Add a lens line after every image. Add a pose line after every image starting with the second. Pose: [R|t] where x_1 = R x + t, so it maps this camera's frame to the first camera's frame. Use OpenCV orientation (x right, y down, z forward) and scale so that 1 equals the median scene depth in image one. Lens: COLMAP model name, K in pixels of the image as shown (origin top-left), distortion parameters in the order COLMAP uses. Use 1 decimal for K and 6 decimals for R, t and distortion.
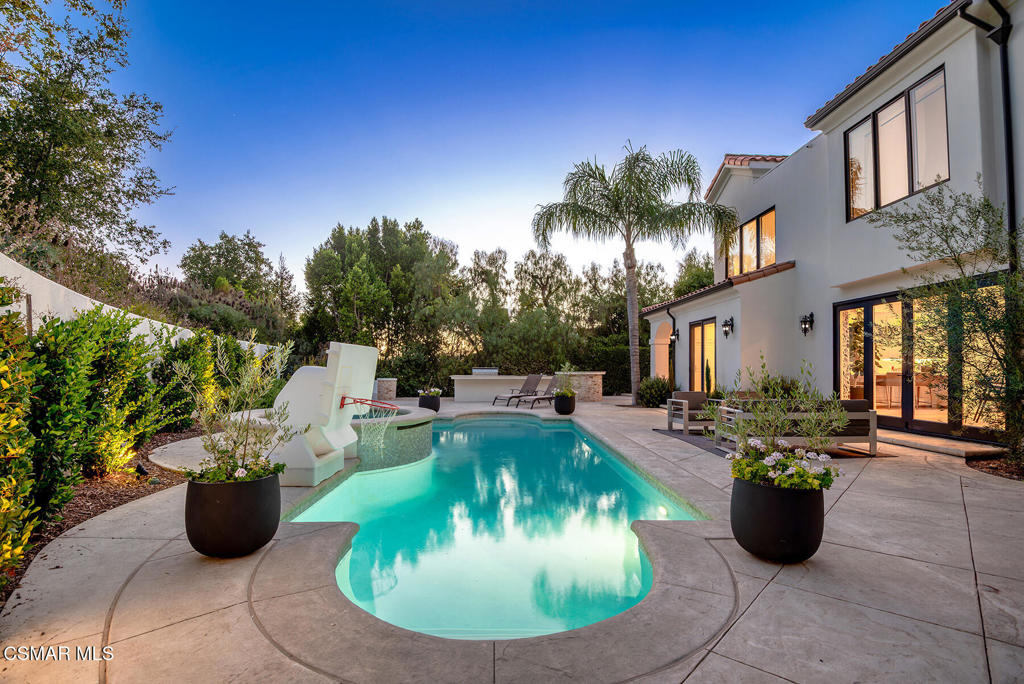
lens RADIAL K [[471.2, 0, 513.2], [0, 471.2, 356.6], [0, 0, 1]] dist [-0.007732, -0.018027]
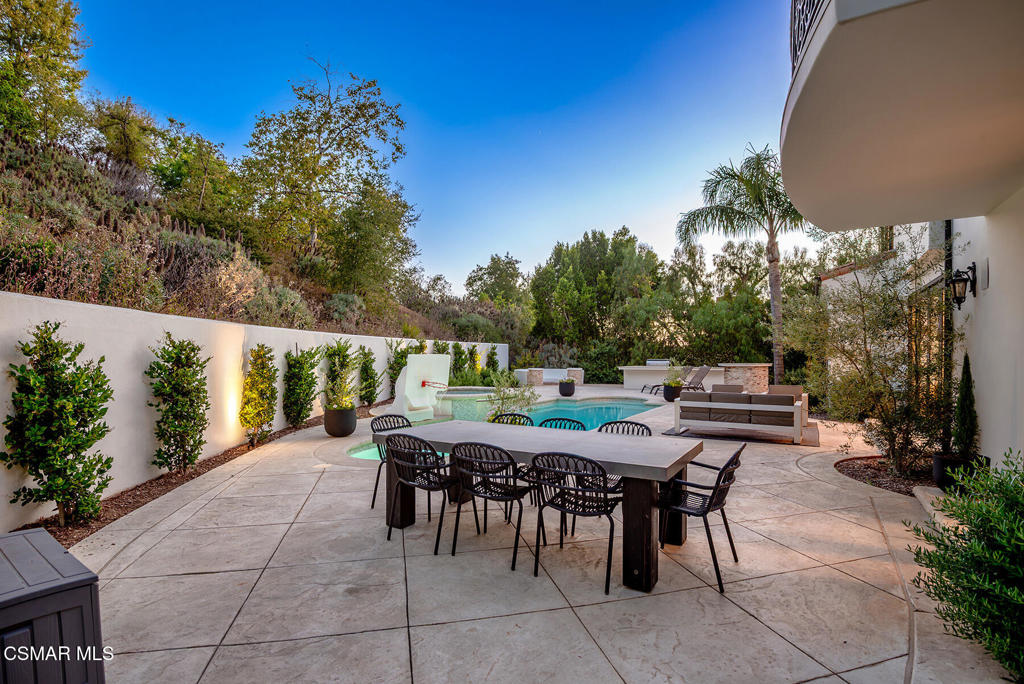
lens RADIAL K [[461.6, 0, 511.7], [0, 461.6, 353.4], [0, 0, 1]] dist [-0.001213, -0.016891]
pose [[0.830177, -0.008441, -0.557436, 0.238254], [0.019954, 0.999695, 0.014579, -0.011958], [0.557142, -0.023226, 0.830092, -0.095433]]
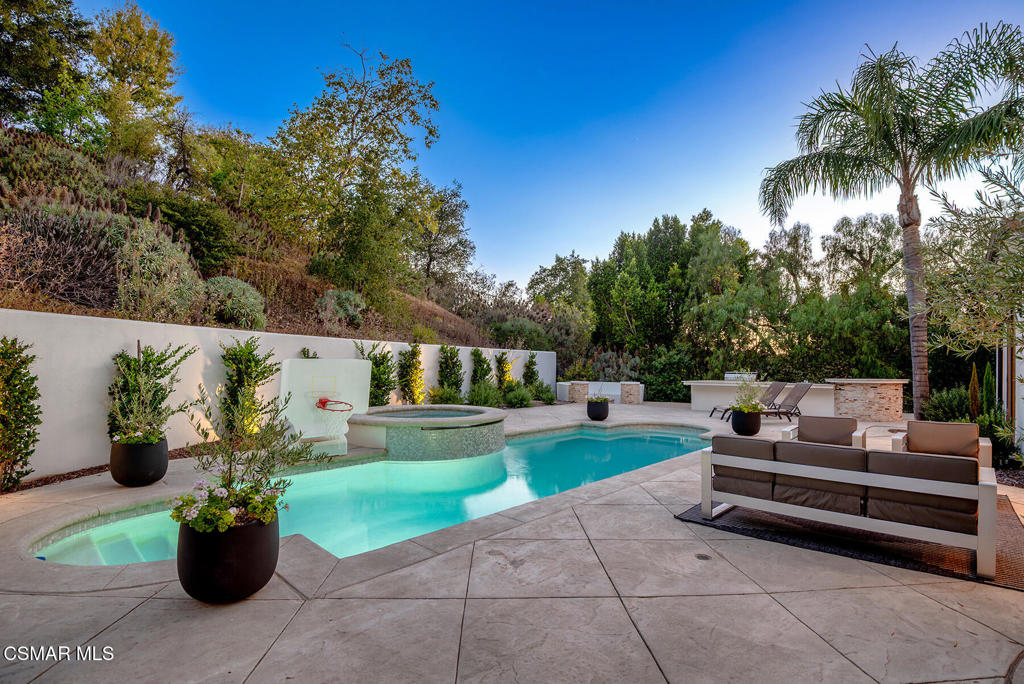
lens RADIAL K [[471.2, 0, 513.2], [0, 471.2, 356.6], [0, 0, 1]] dist [-0.007732, -0.018027]
pose [[0.712373, -0.013458, -0.701672, 0.219281], [0.013563, 0.999893, -0.005408, -0.004416], [0.701670, -0.005664, 0.712479, 0.100064]]
